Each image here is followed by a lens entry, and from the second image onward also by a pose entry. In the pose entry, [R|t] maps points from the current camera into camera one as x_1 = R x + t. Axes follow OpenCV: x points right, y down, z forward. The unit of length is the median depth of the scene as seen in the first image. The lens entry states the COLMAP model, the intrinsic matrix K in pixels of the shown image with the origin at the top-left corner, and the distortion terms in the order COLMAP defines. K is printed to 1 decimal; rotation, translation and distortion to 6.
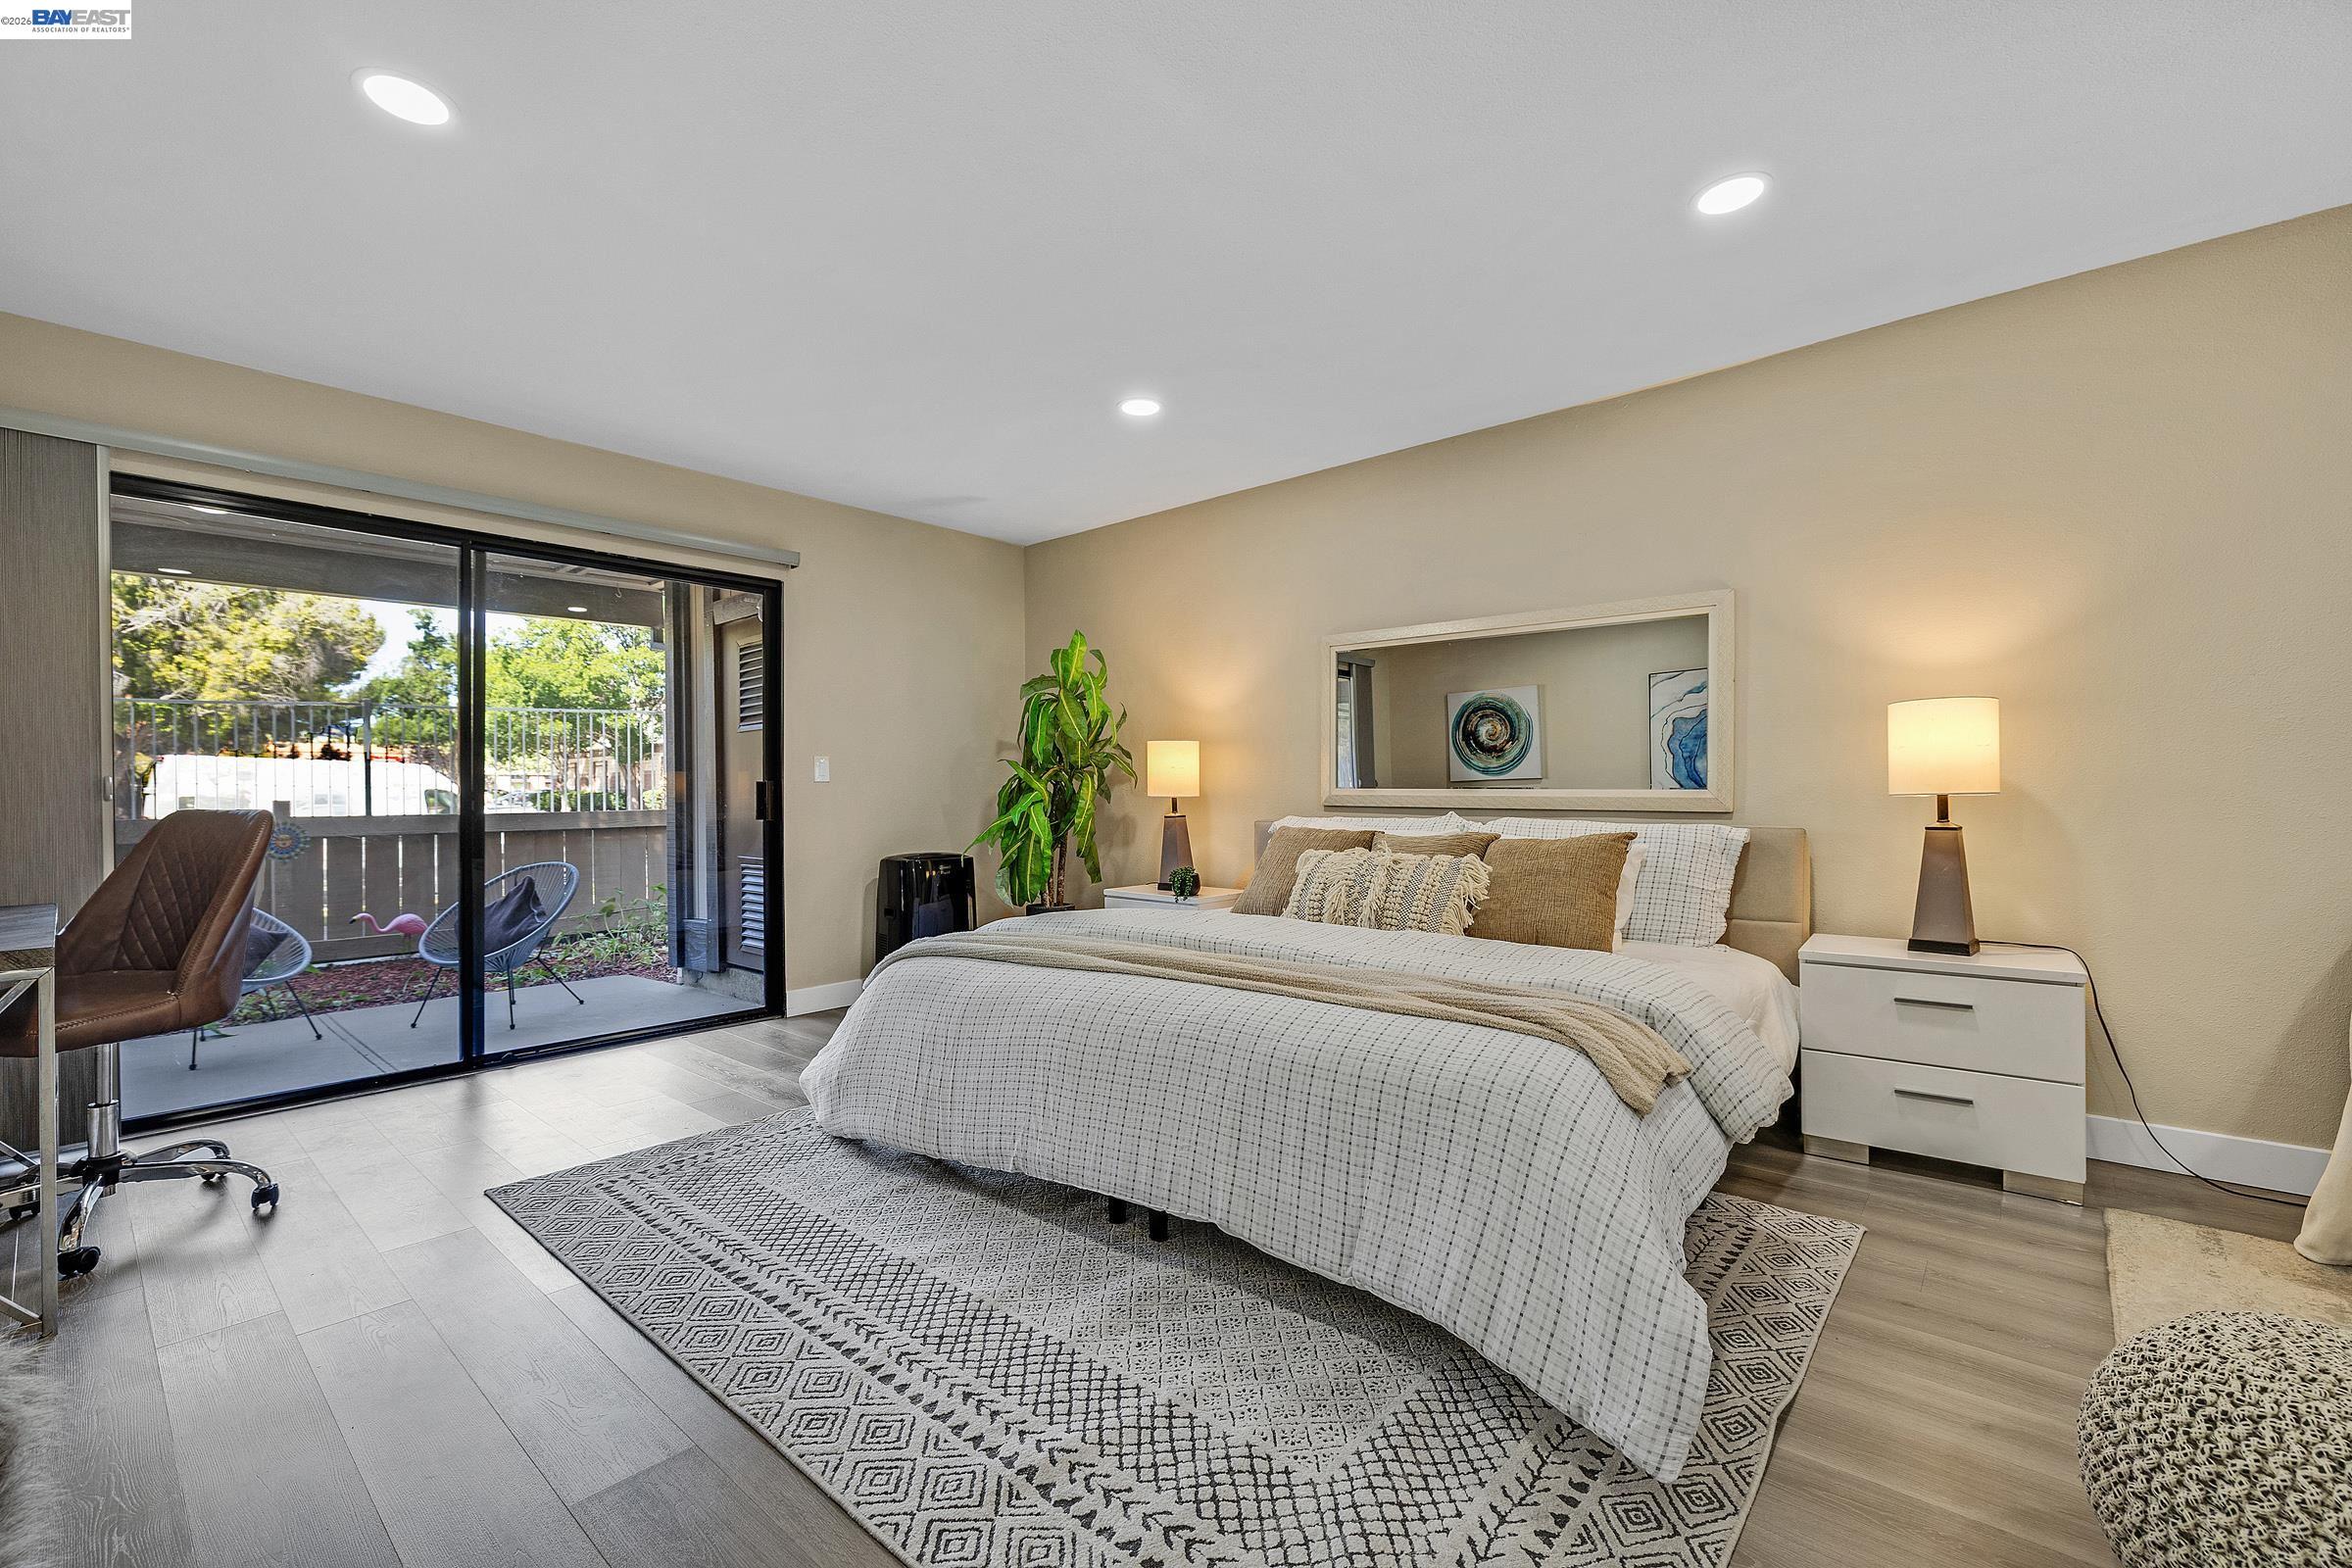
lens RADIAL K [[984.1, 0, 1162.8], [0, 984.1, 796.7], [0, 0, 1]] dist [0.001638, -0.001002]
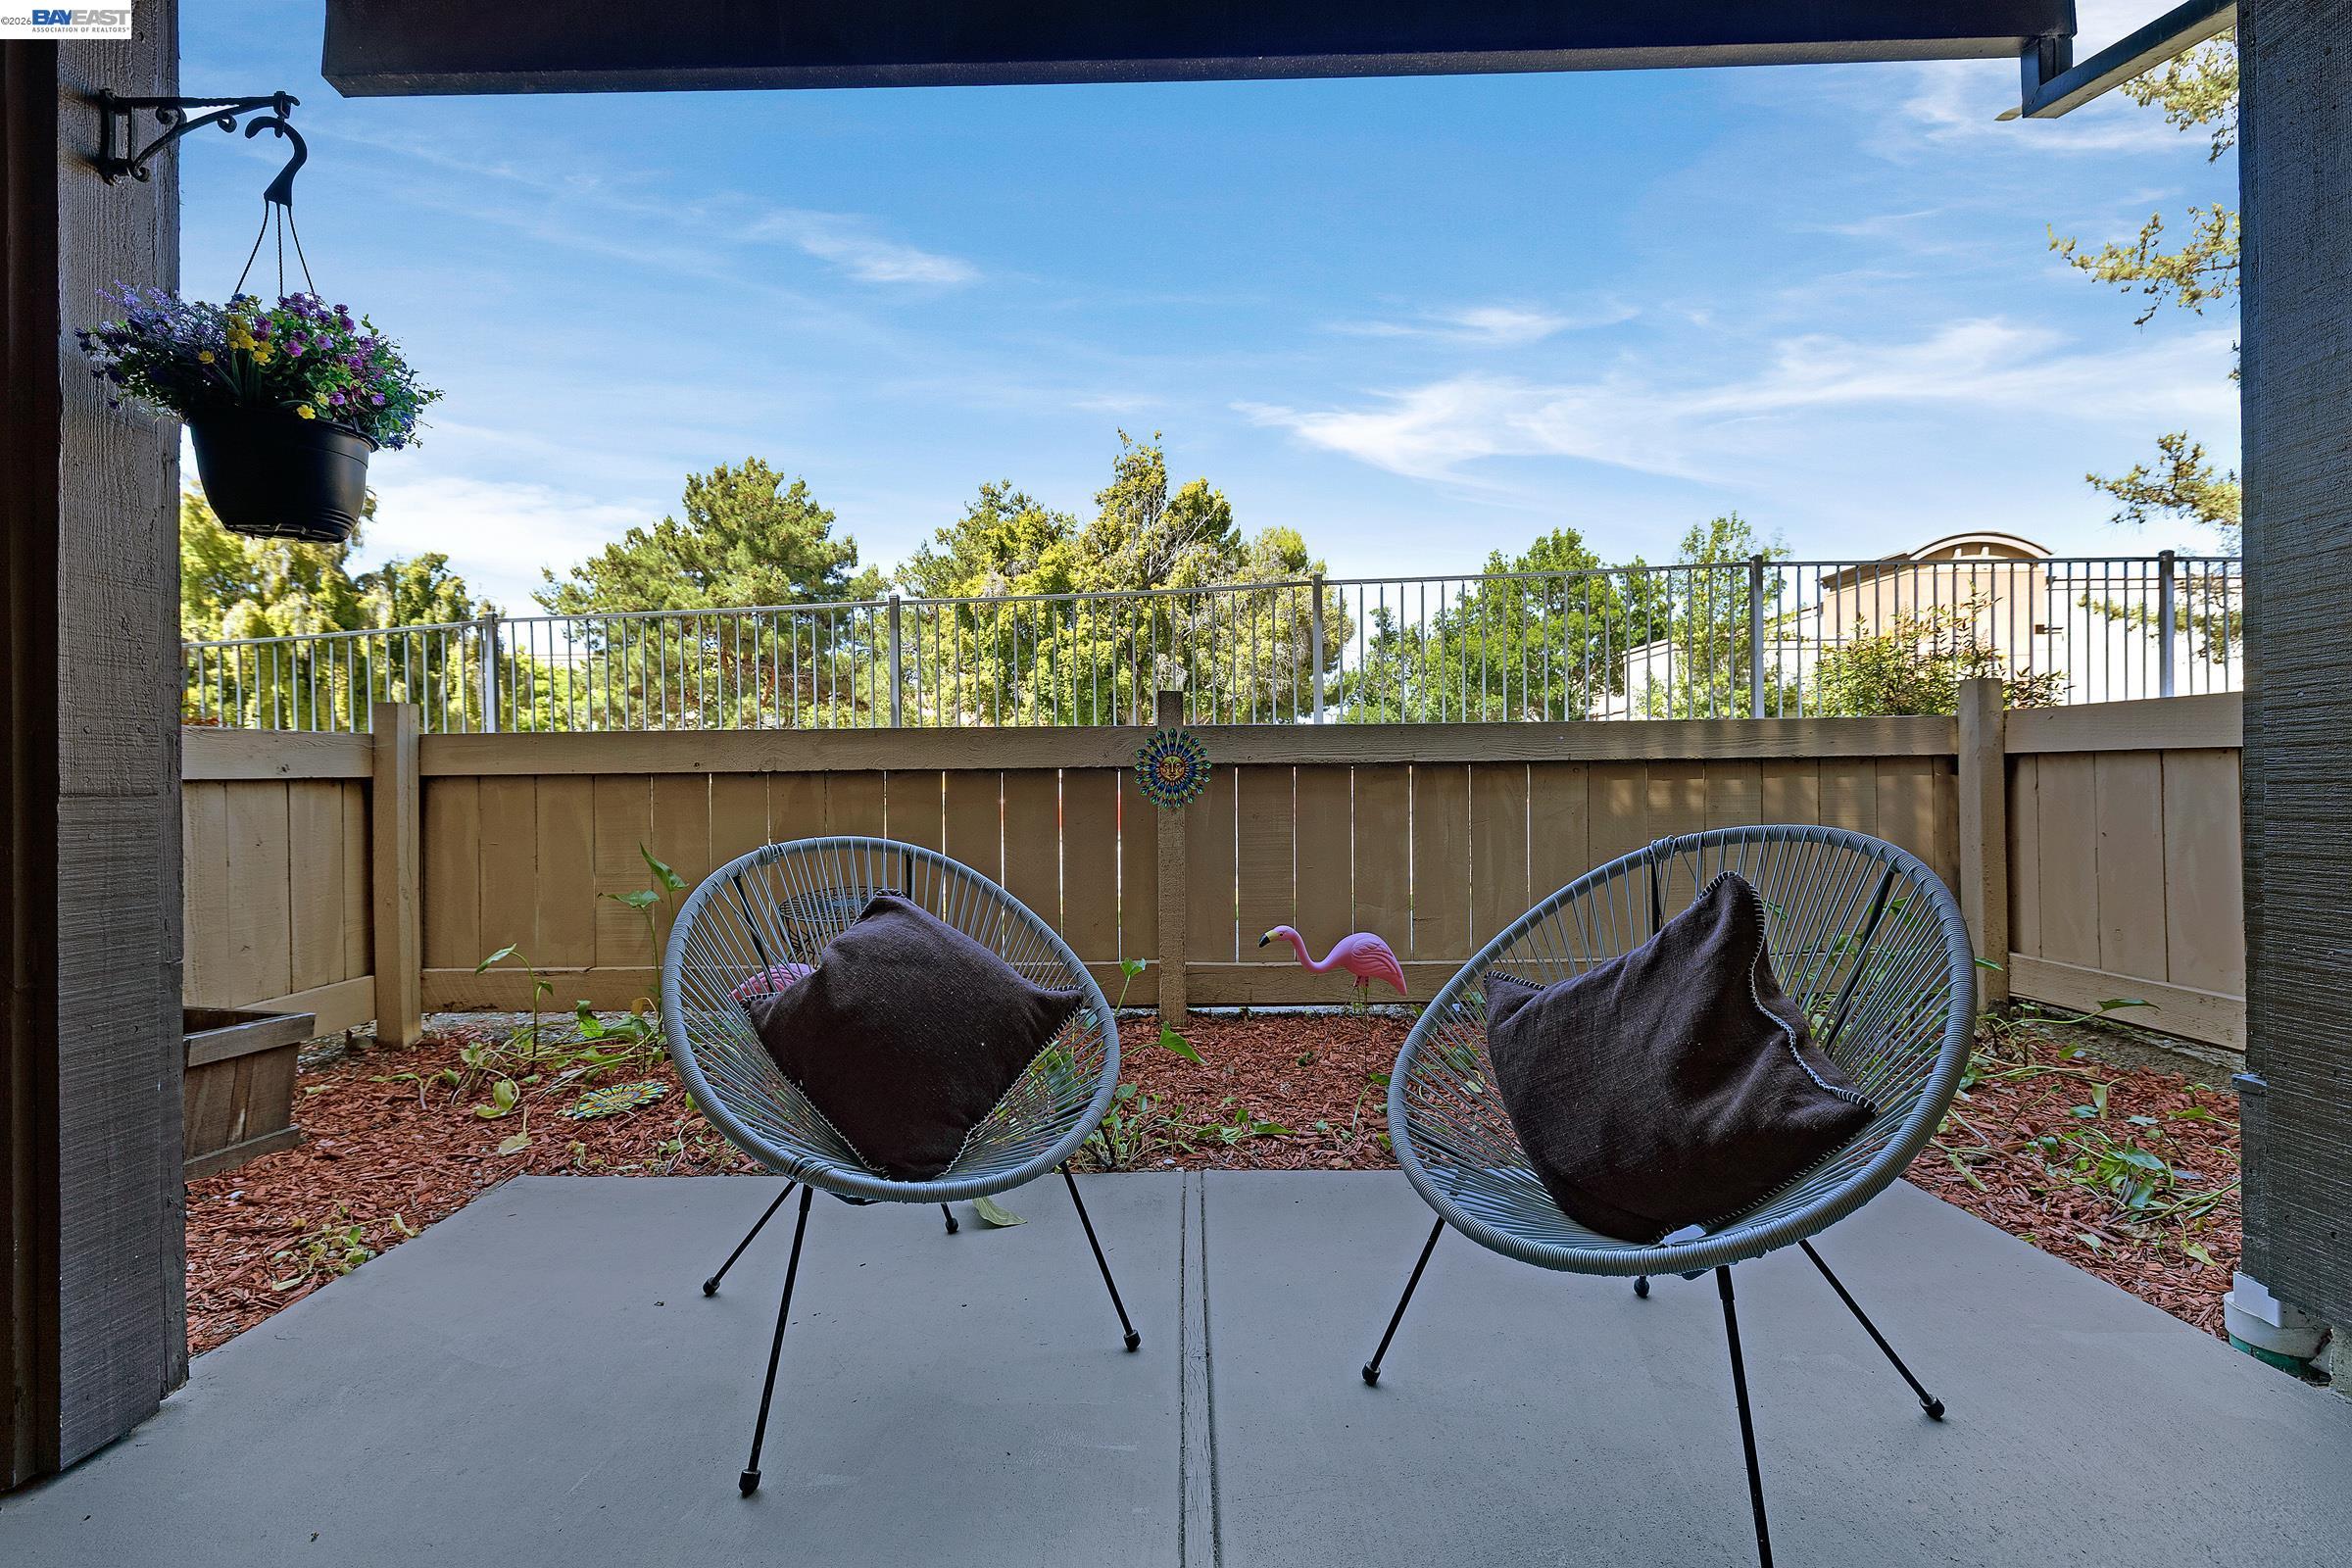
lens RADIAL K [[984.1, 0, 1171.6], [0, 984.1, 793.3], [0, 0, 1]] dist [0.001638, -0.001002]
pose [[0.656896, 0.008891, -0.753929, -0.697940], [0.001960, 0.999907, 0.013499, 0.071513], [0.753979, -0.010345, 0.656817, 0.918983]]
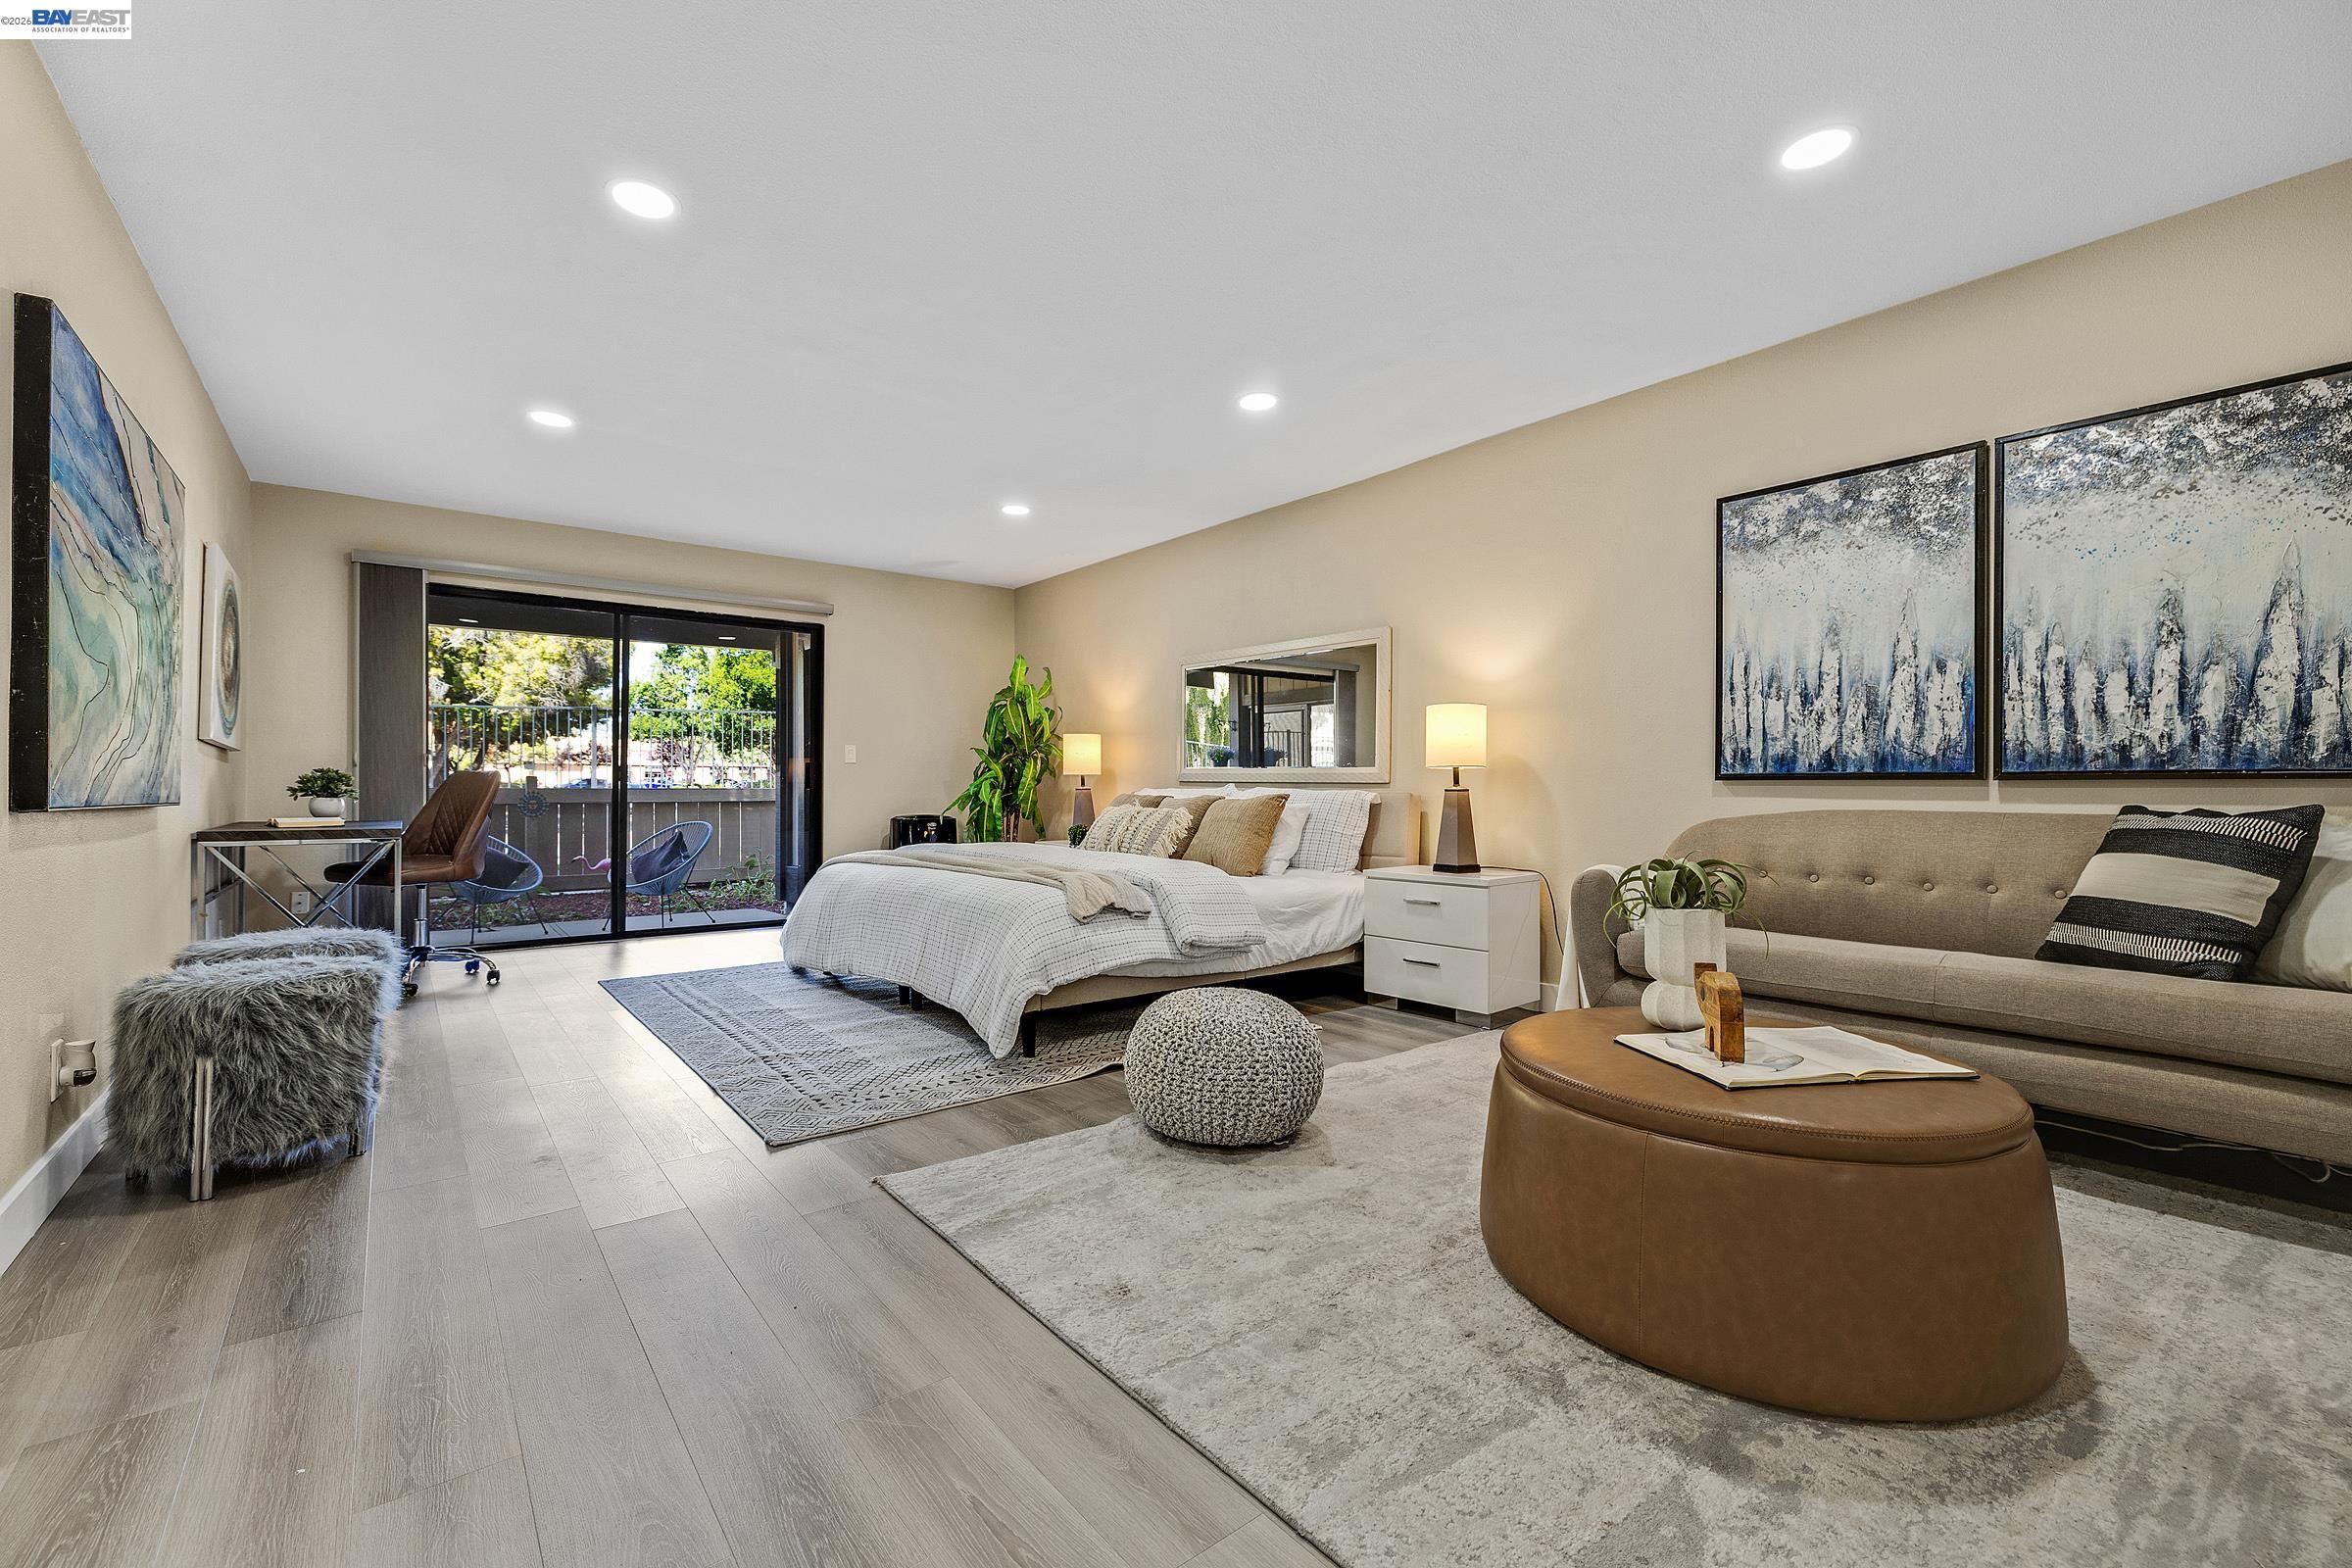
lens RADIAL K [[984.1, 0, 1161.7], [0, 984.1, 796.1], [0, 0, 1]] dist [0.001638, -0.001002]
pose [[0.983101, 0.010087, -0.182787, 0.374905], [-0.009163, 0.999941, 0.005898, 0.021196], [0.182836, -0.004124, 0.983135, -0.337946]]
